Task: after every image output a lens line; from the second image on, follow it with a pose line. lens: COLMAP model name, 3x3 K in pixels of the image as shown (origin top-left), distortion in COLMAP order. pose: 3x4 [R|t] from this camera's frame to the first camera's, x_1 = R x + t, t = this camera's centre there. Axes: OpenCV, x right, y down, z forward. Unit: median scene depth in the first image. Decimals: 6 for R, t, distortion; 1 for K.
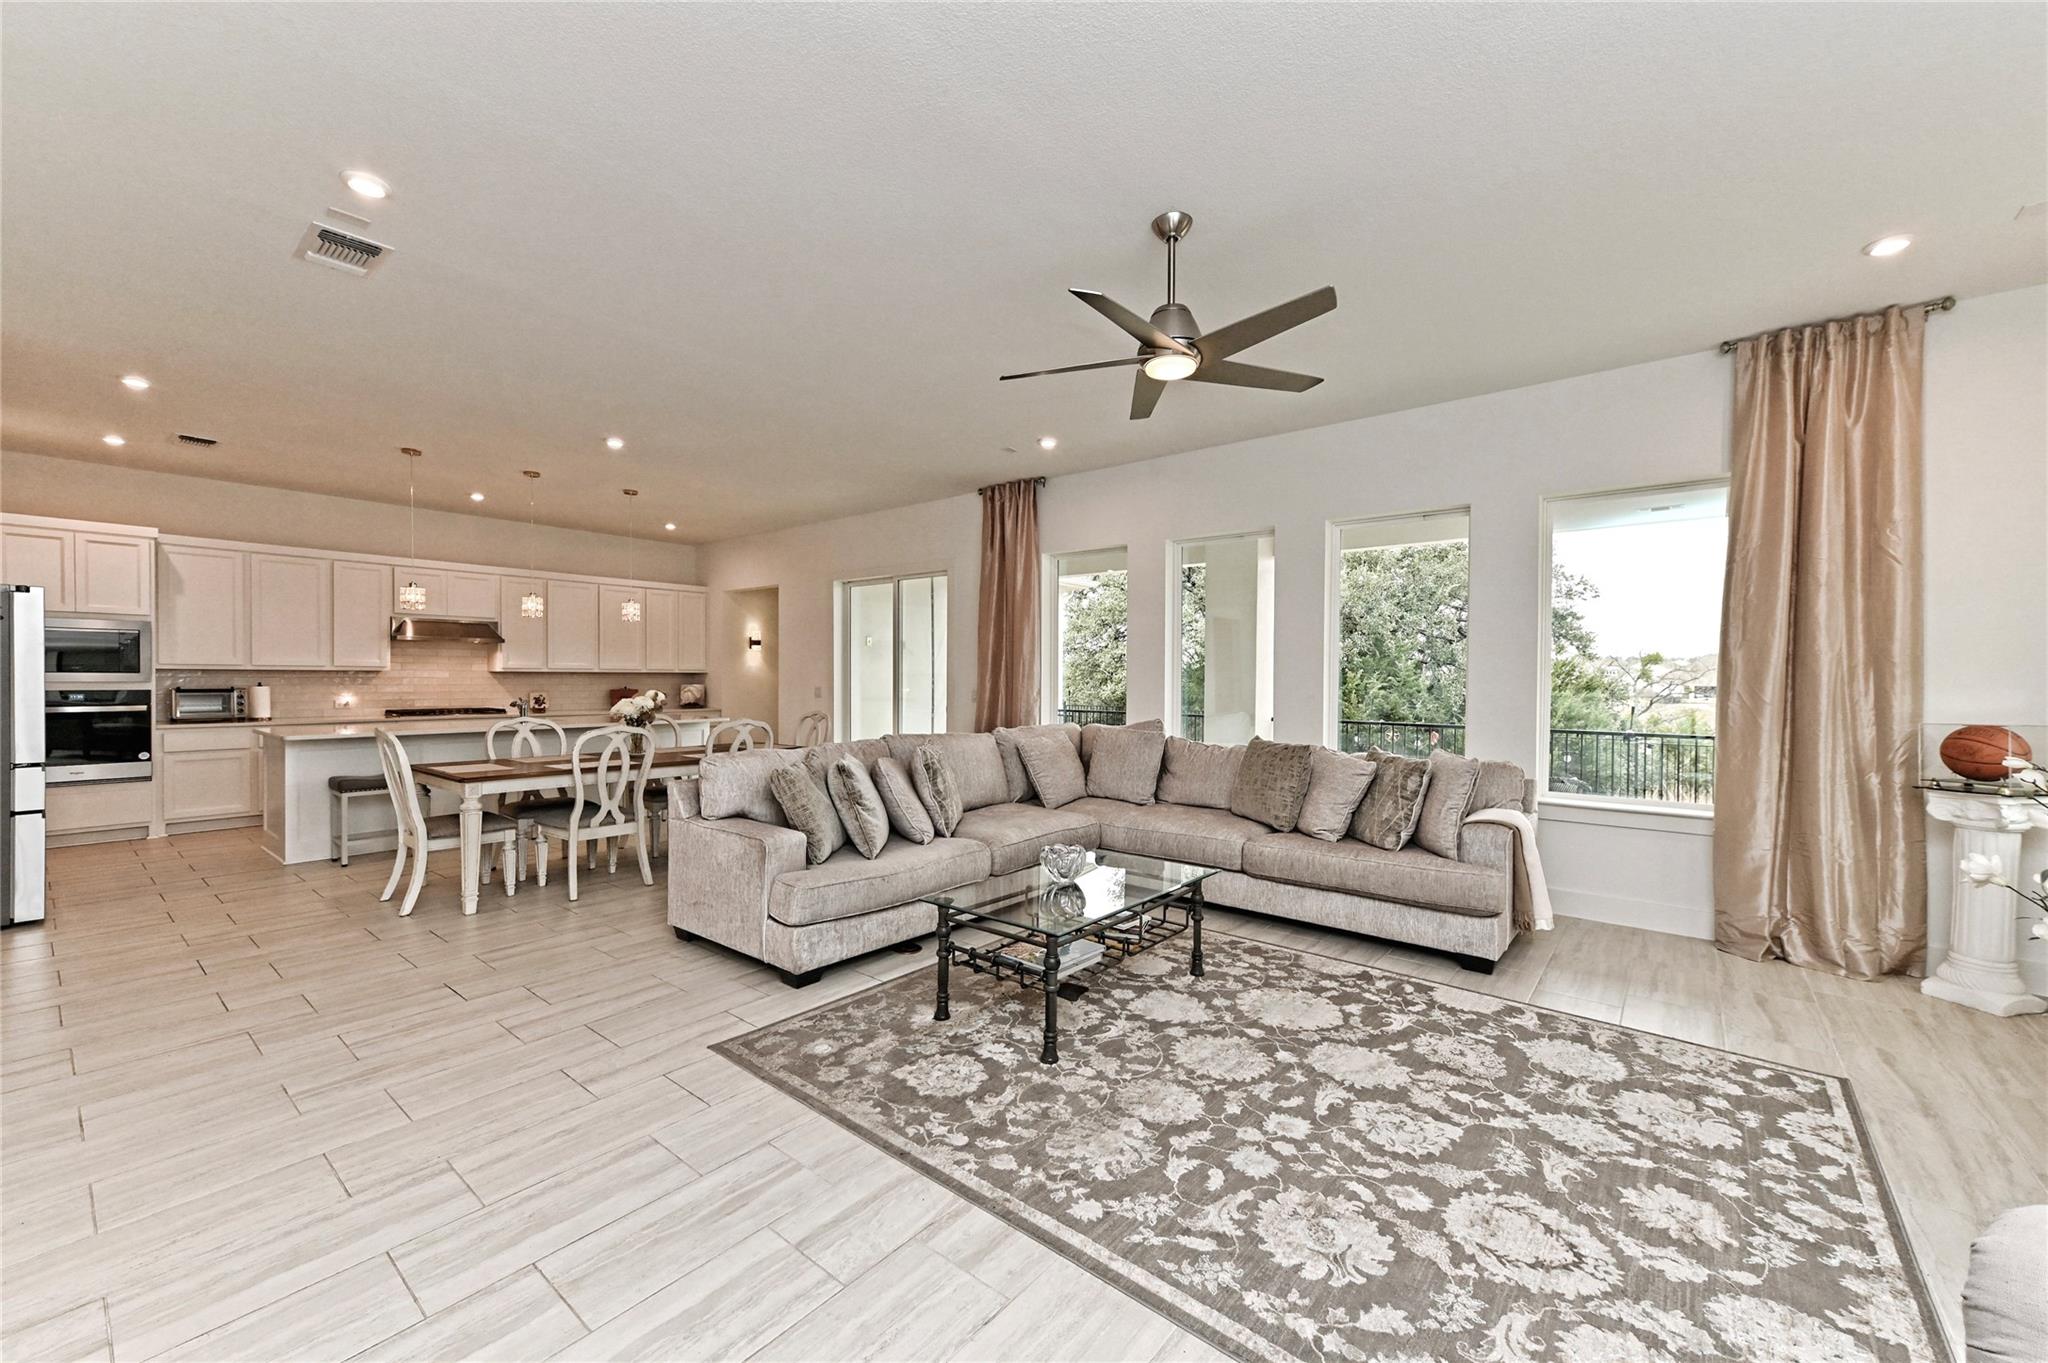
lens RADIAL K [[806.1, 0, 1021.3], [0, 806.1, 683.3], [0, 0, 1]] dist [0.015780, -0.000066]
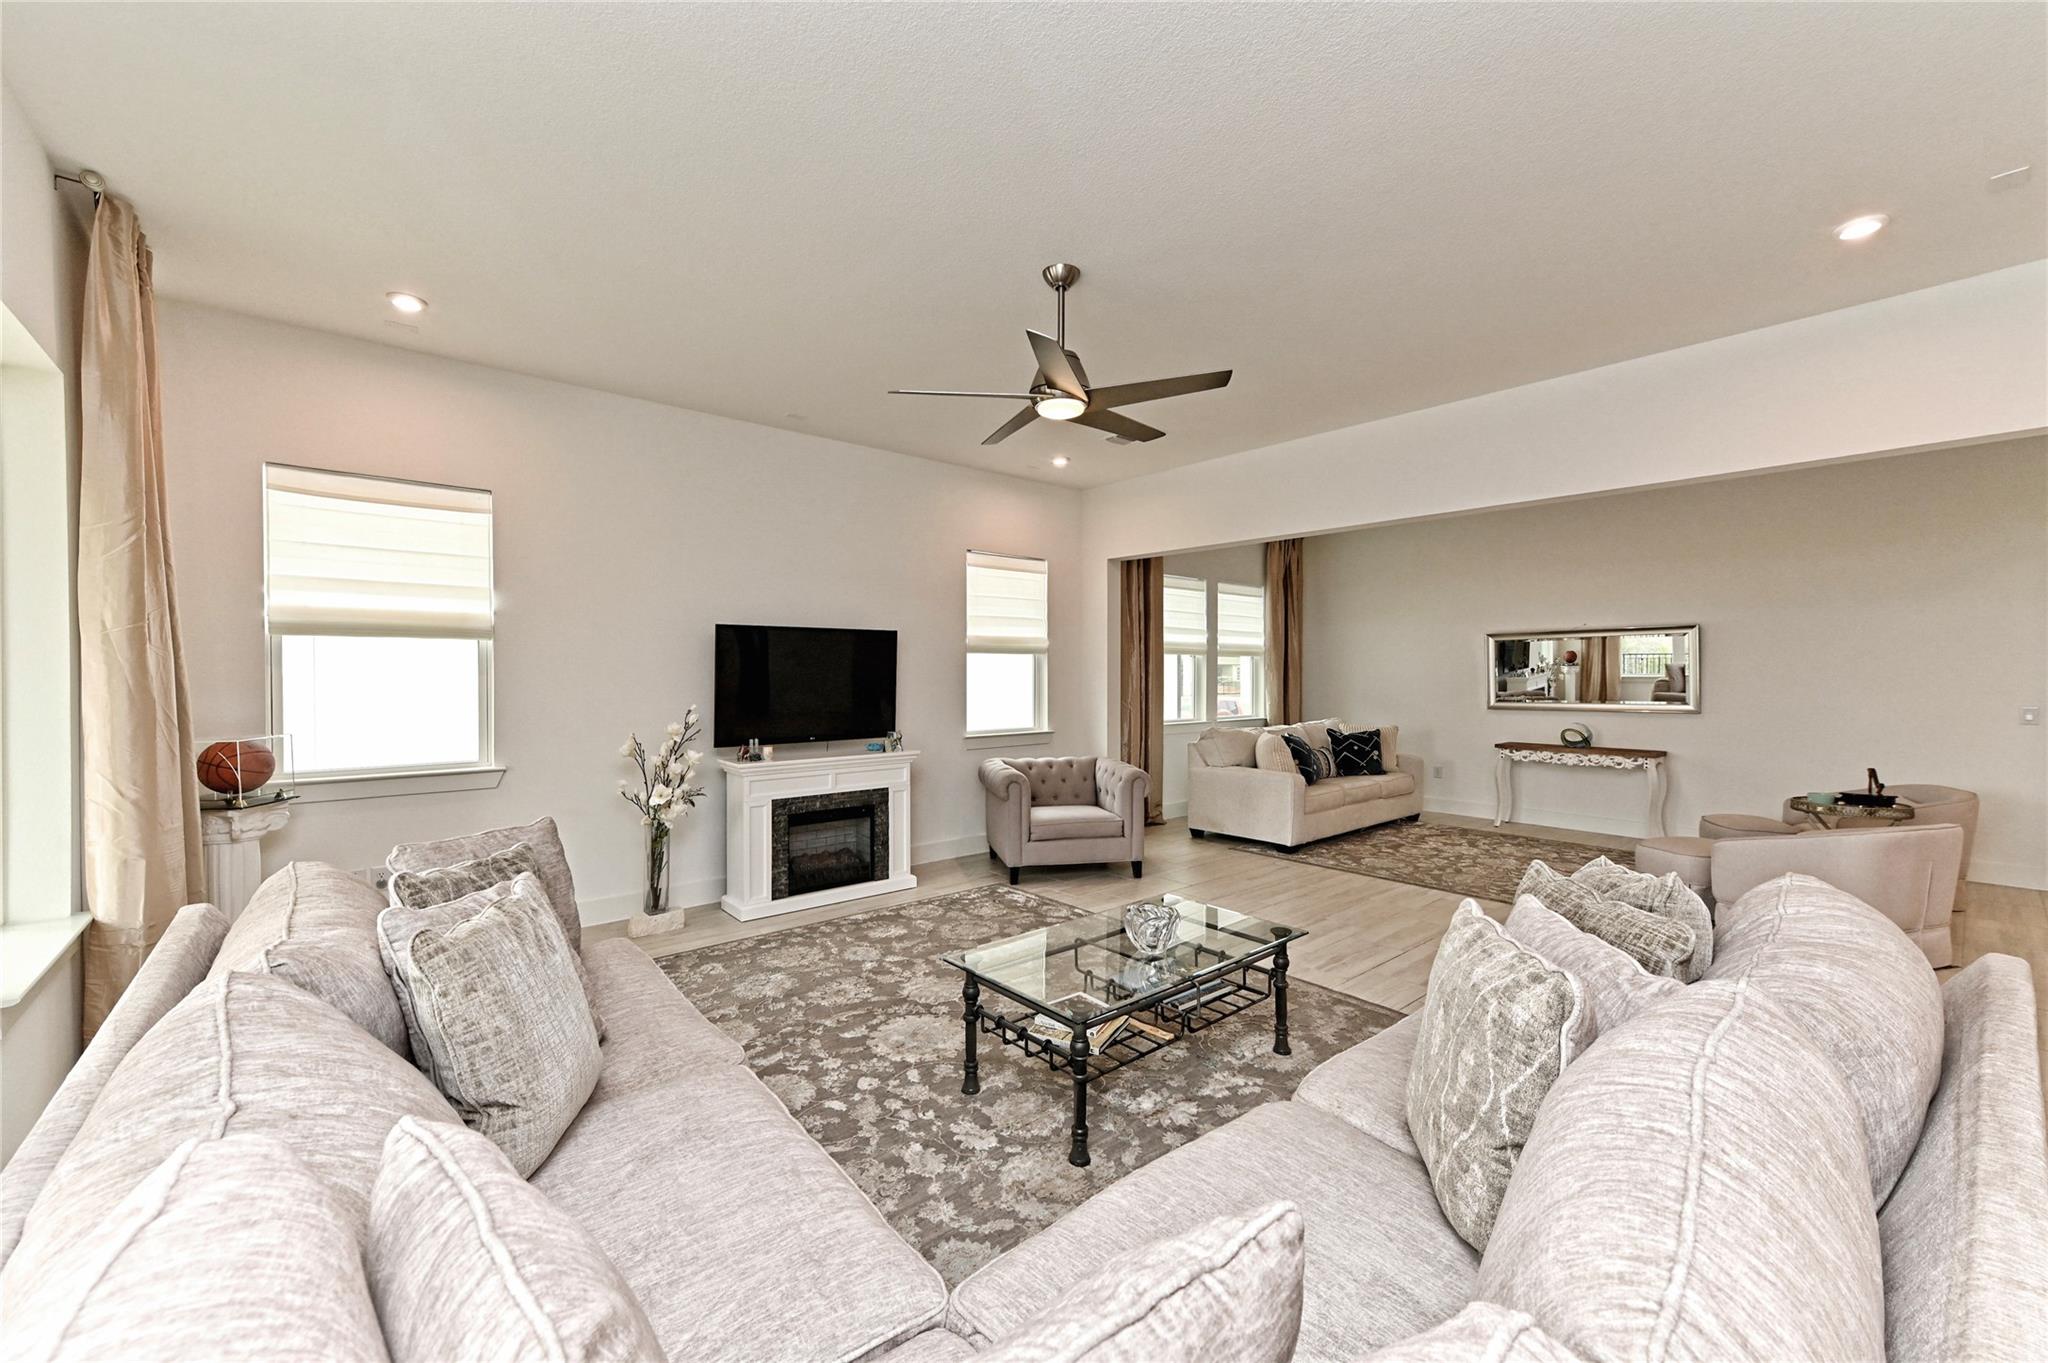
lens RADIAL K [[806.8, 0, 1020.6], [0, 806.8, 680.6], [0, 0, 1]] dist [0.019083, 0.000164]
pose [[-0.985069, -0.011157, 0.171801, 0.037982], [-0.007270, 0.999704, 0.023235, -0.042937], [-0.172009, 0.021639, -0.984858, 1.558958]]
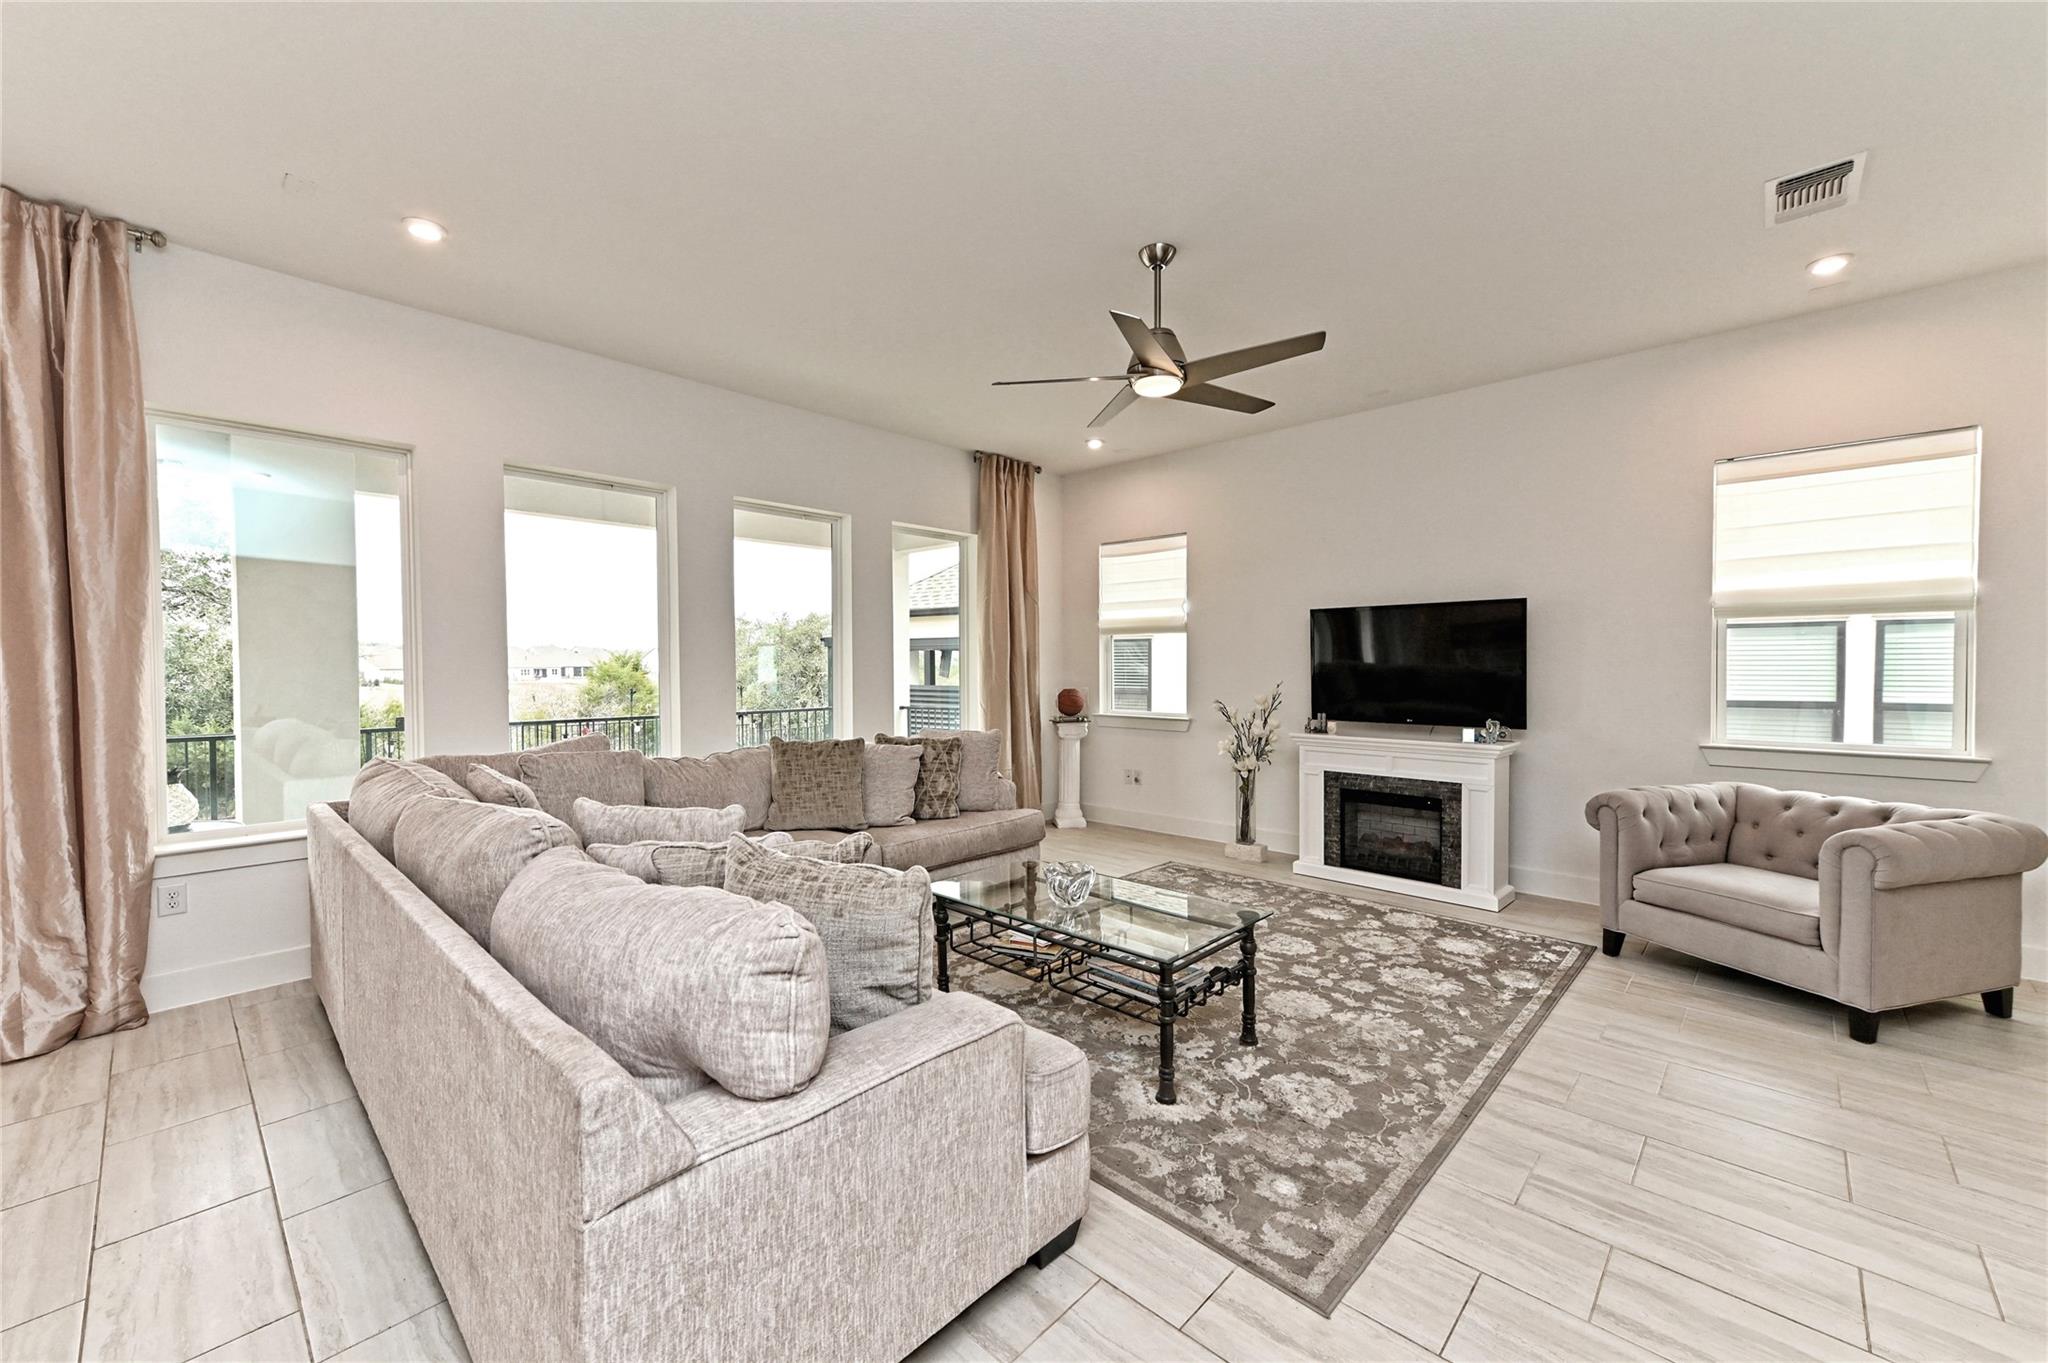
lens RADIAL K [[806.8, 0, 1020.6], [0, 806.8, 680.6], [0, 0, 1]] dist [0.019083, 0.000164]
pose [[0.068608, -0.029516, 0.997207, -0.698862], [0.014035, 0.999492, 0.028618, -0.021989], [-0.997545, 0.012032, 0.068987, 0.839835]]
